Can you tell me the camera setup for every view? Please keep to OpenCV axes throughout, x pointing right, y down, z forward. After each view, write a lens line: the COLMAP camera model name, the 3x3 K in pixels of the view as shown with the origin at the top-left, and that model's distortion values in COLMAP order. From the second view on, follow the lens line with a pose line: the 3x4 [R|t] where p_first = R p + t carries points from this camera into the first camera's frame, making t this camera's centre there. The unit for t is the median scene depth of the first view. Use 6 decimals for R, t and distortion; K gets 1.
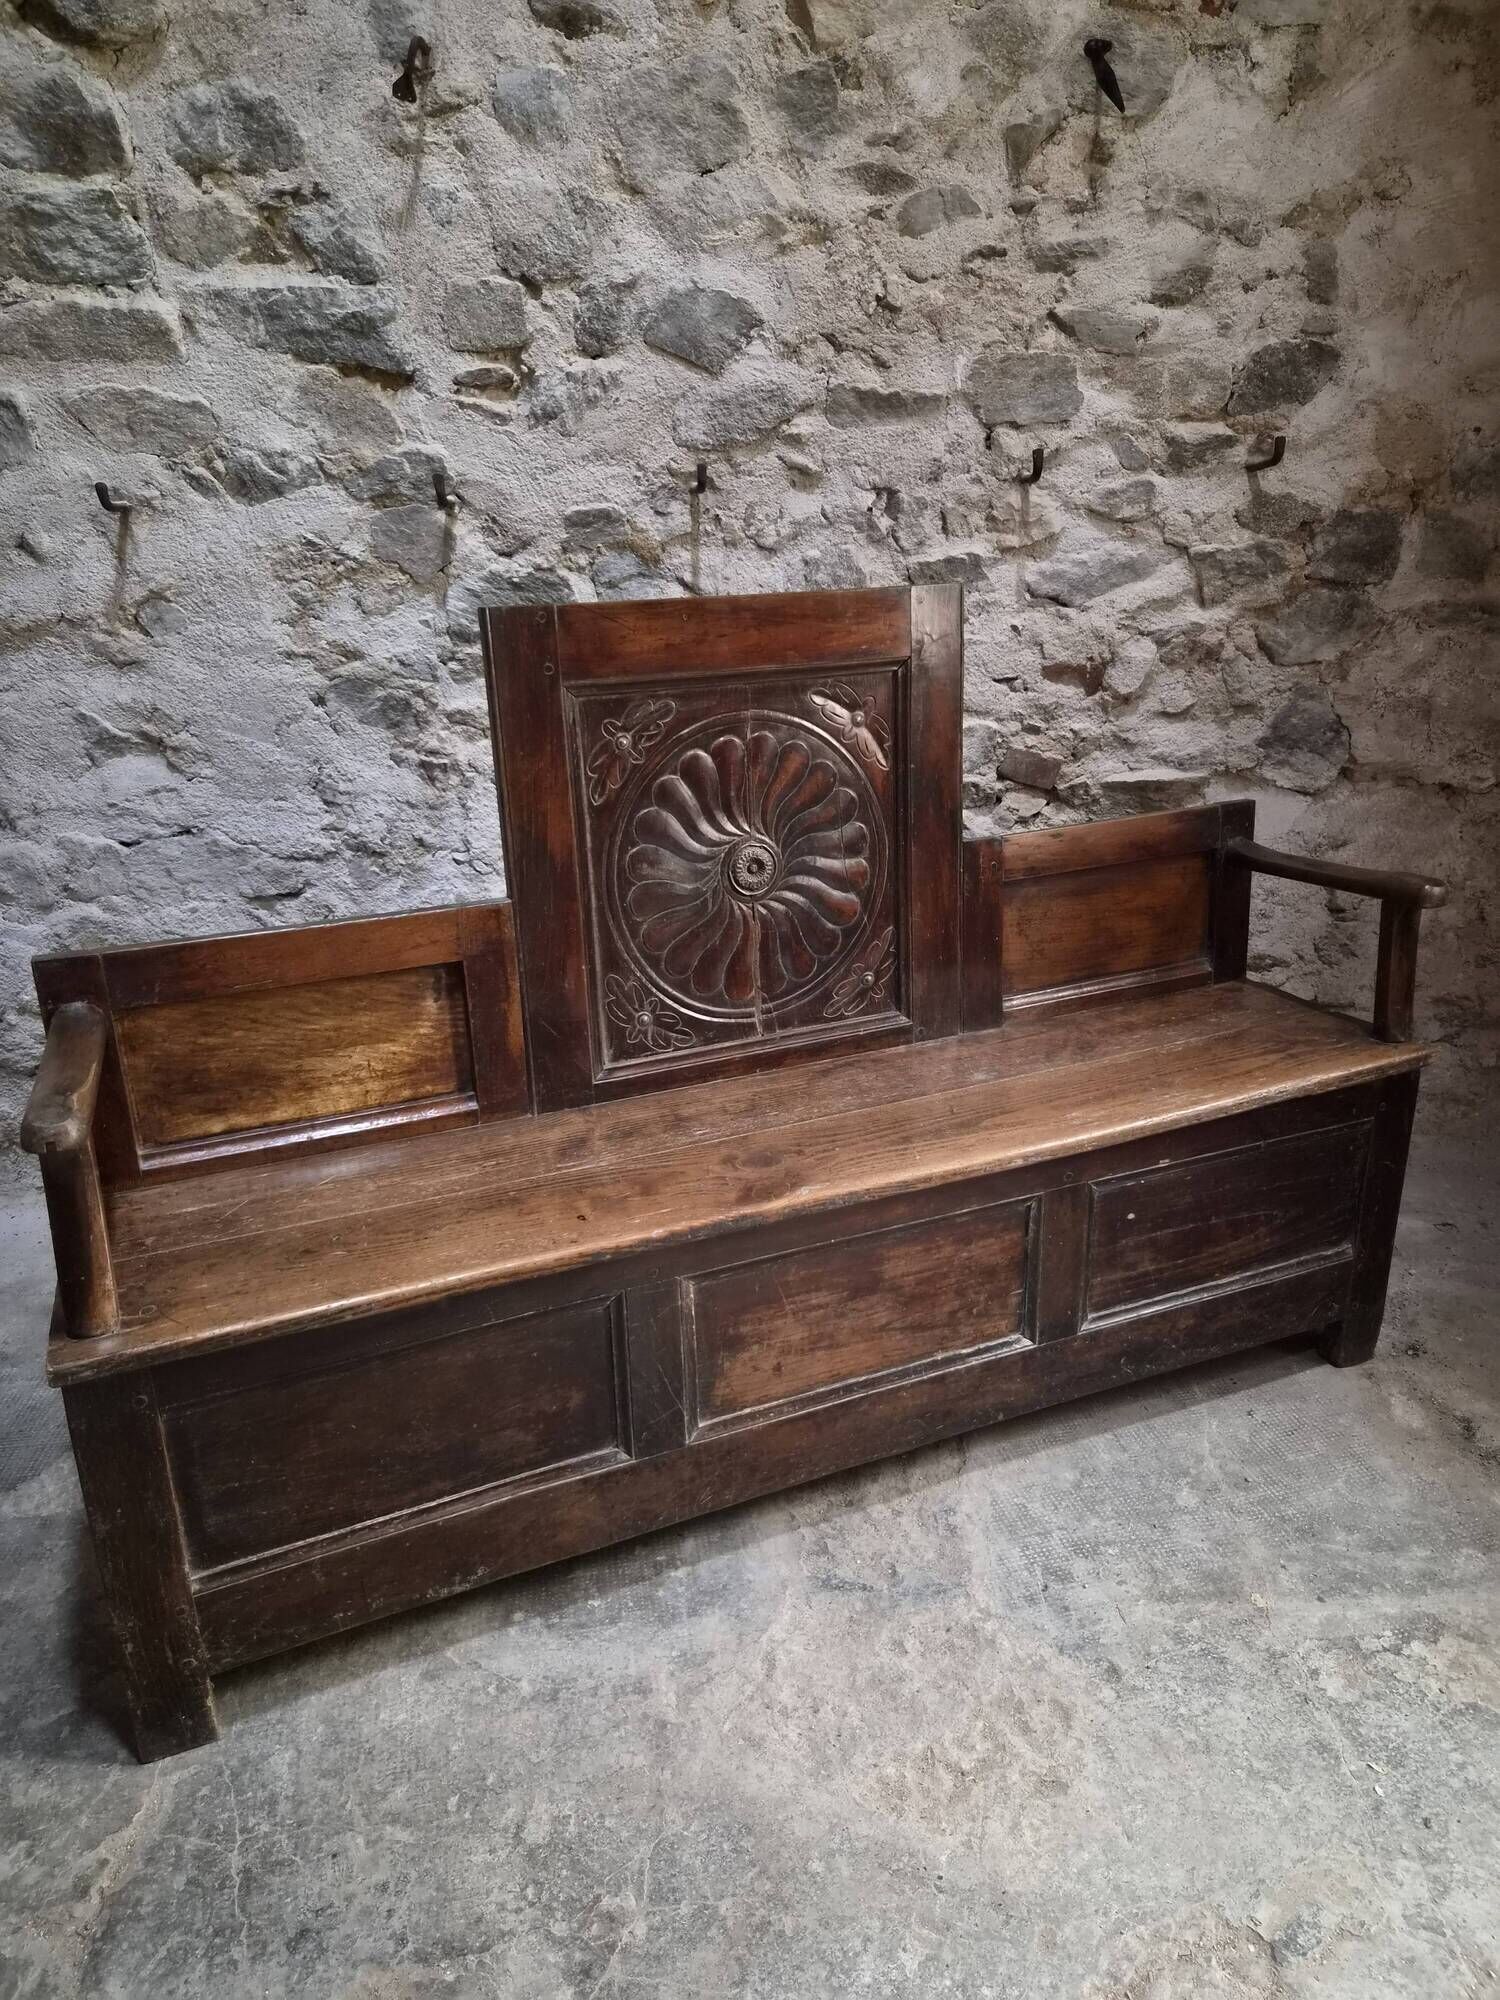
lens RADIAL K [[1334.6, 0, 755.7], [0, 1334.6, 995.0], [0, 0, 1]] dist [0.068730, -0.051167]
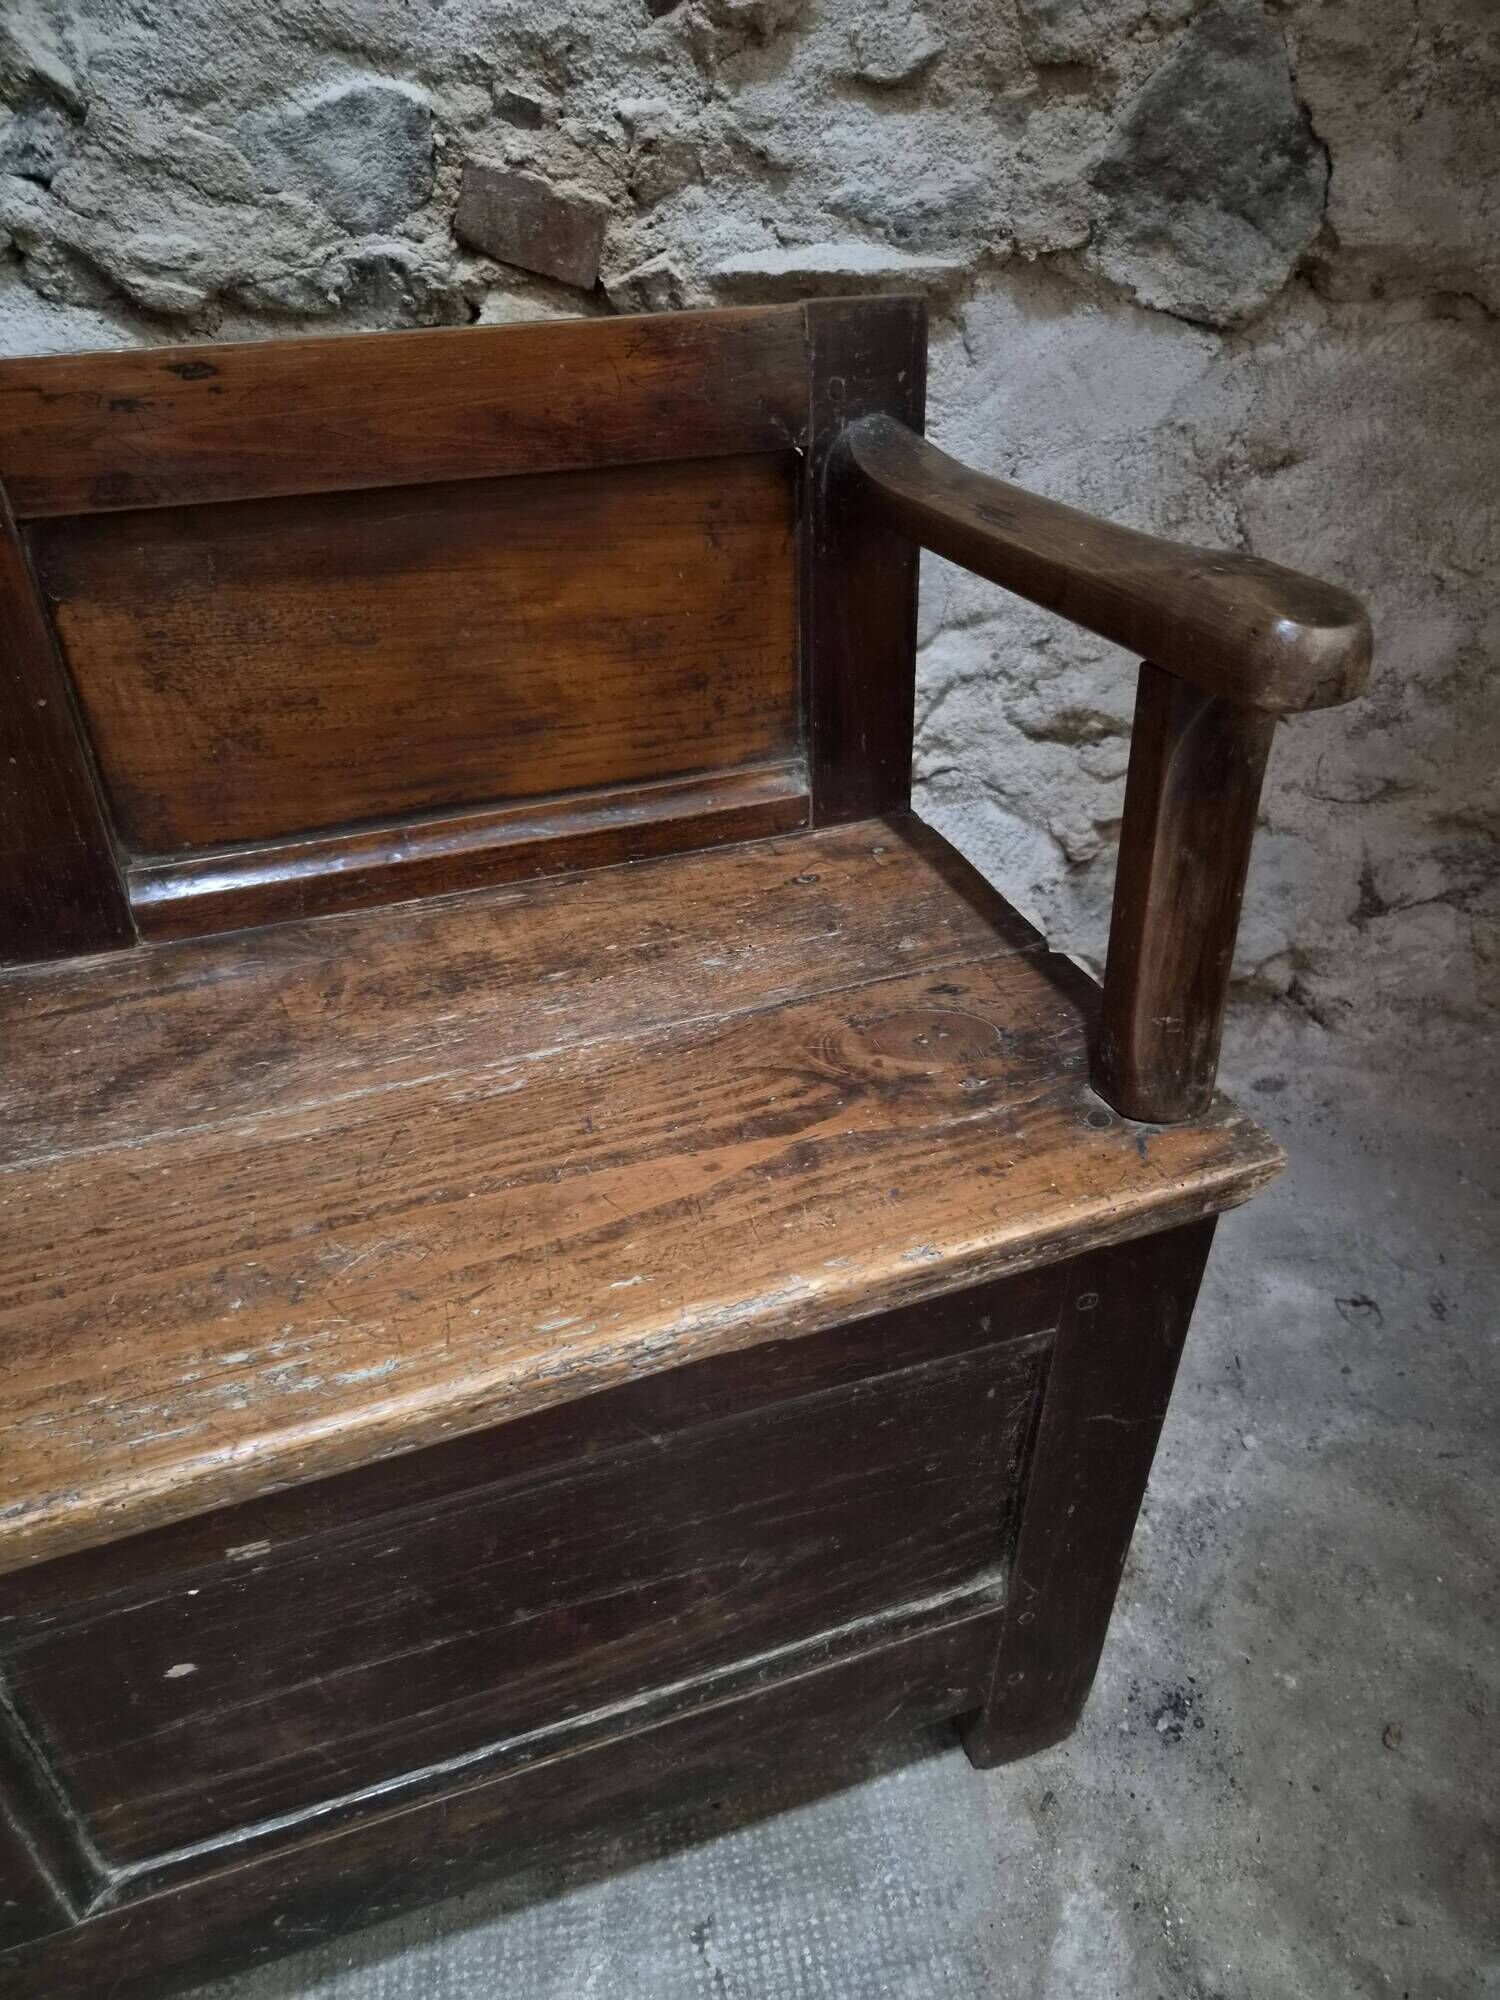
lens RADIAL K [[1354.2, 0, 752.7], [0, 1354.2, 1012.2], [0, 0, 1]] dist [0.054326, -0.041748]
pose [[0.997585, 0.056342, -0.040609, 0.338714], [-0.043304, 0.961734, 0.270542, -0.061454], [0.054298, -0.268131, 0.961851, 0.600996]]
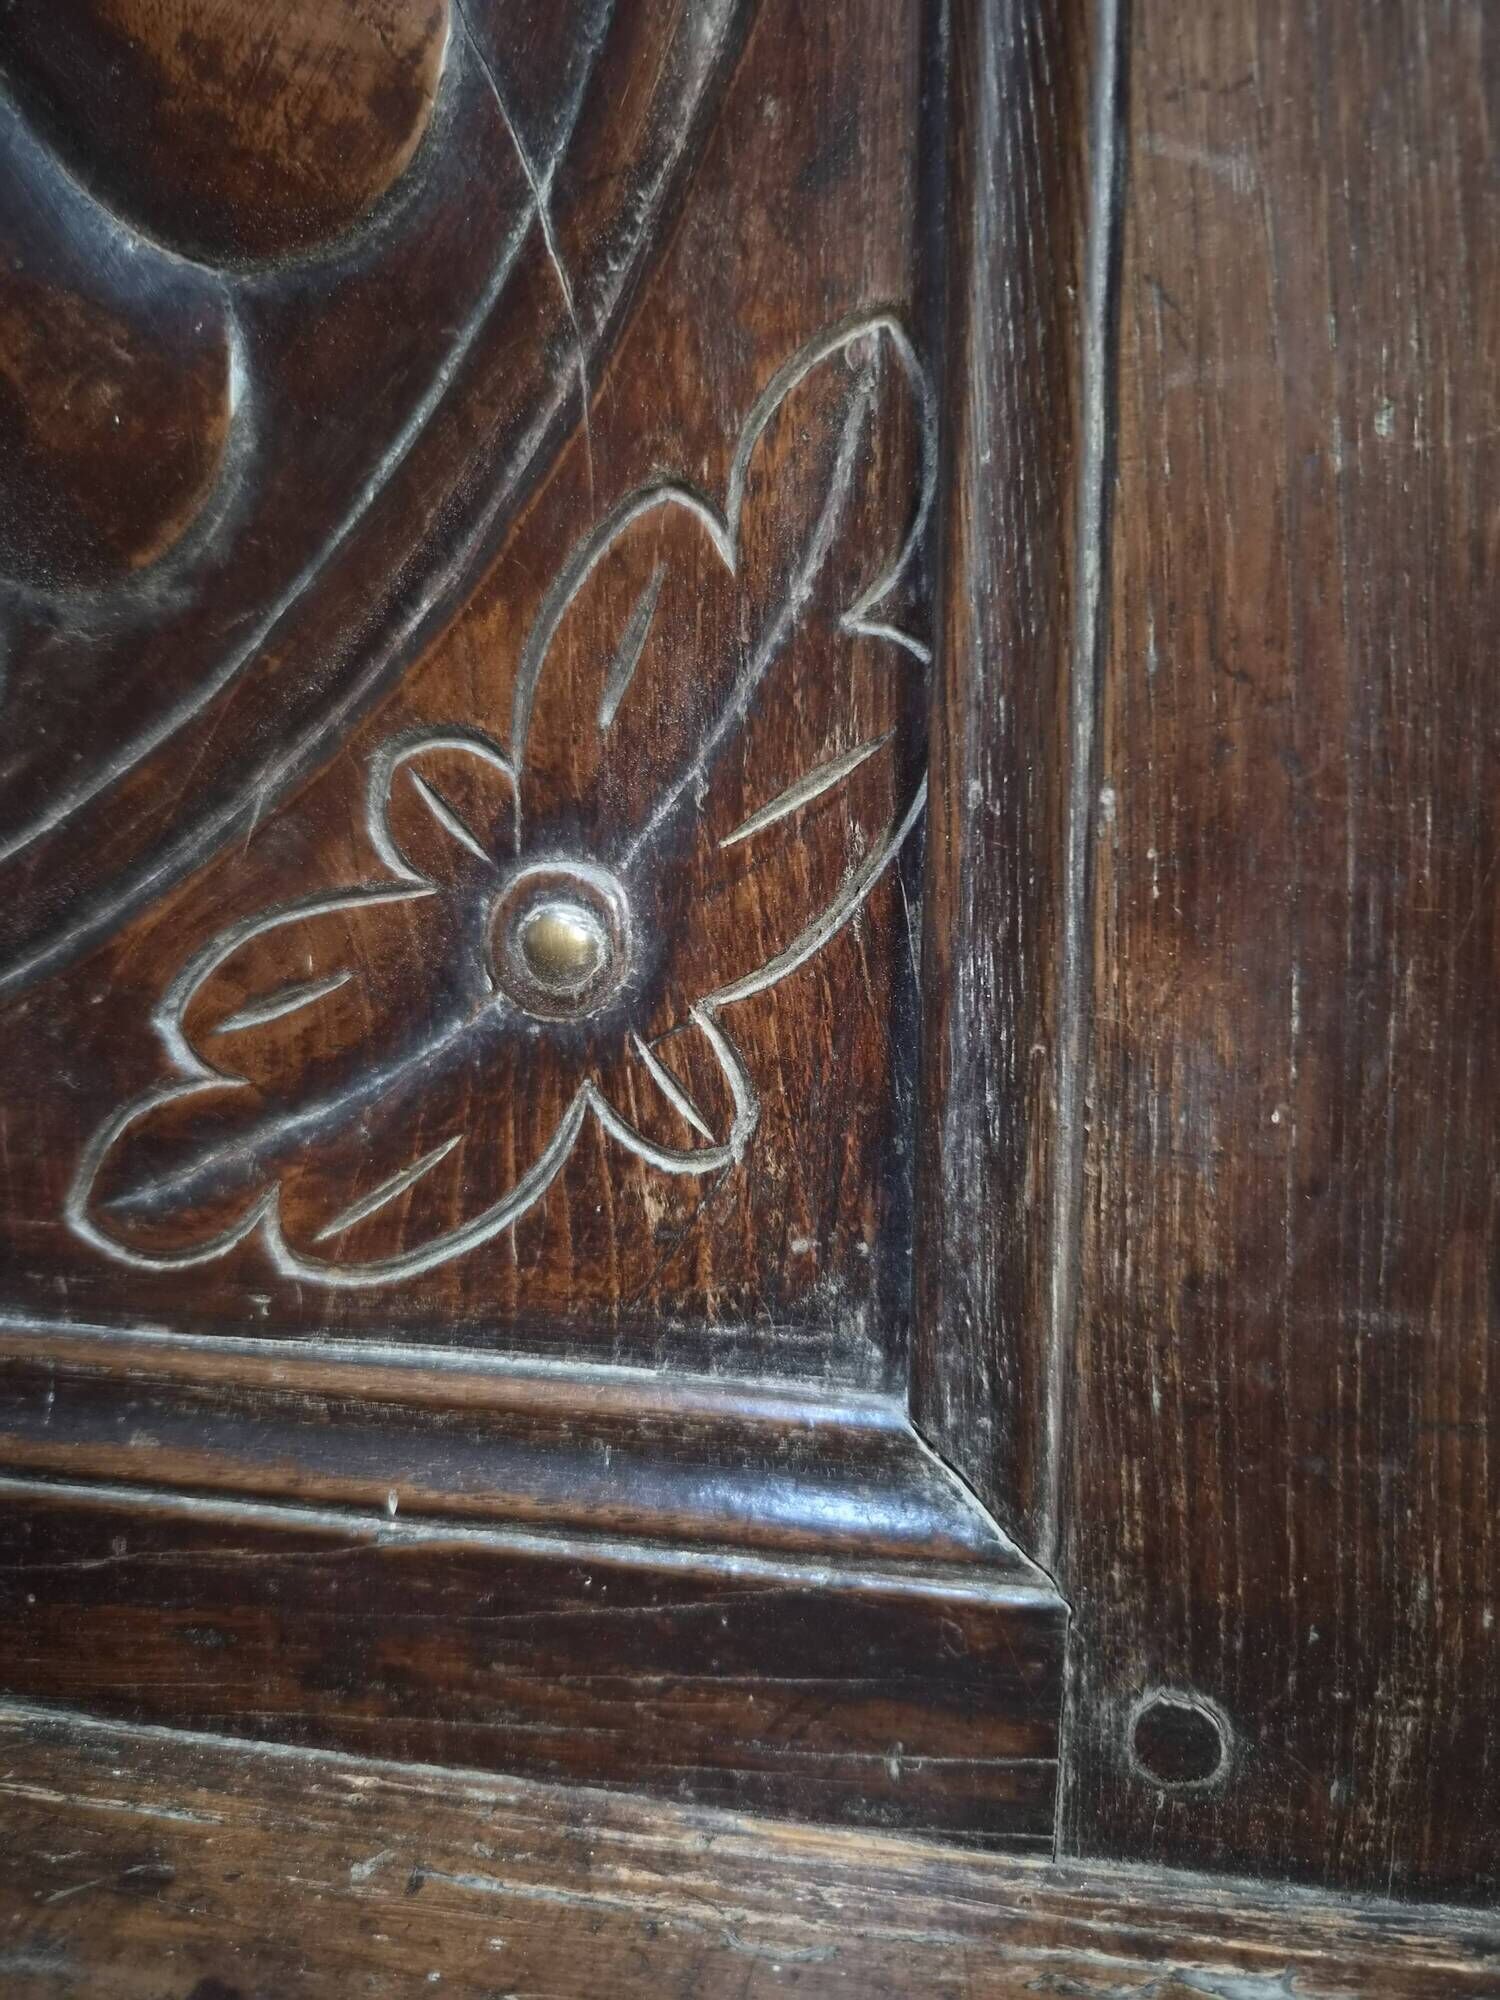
lens RADIAL K [[1427.9, 0, 749.7], [0, 1427.9, 999.4], [0, 0, 1]] dist [-0.000994, -0.000644]
pose [[0.823583, 0.119180, -0.554534, 0.129807], [-0.201249, 0.975466, -0.089244, -0.001796], [0.530293, 0.185099, 0.827362, 0.820409]]
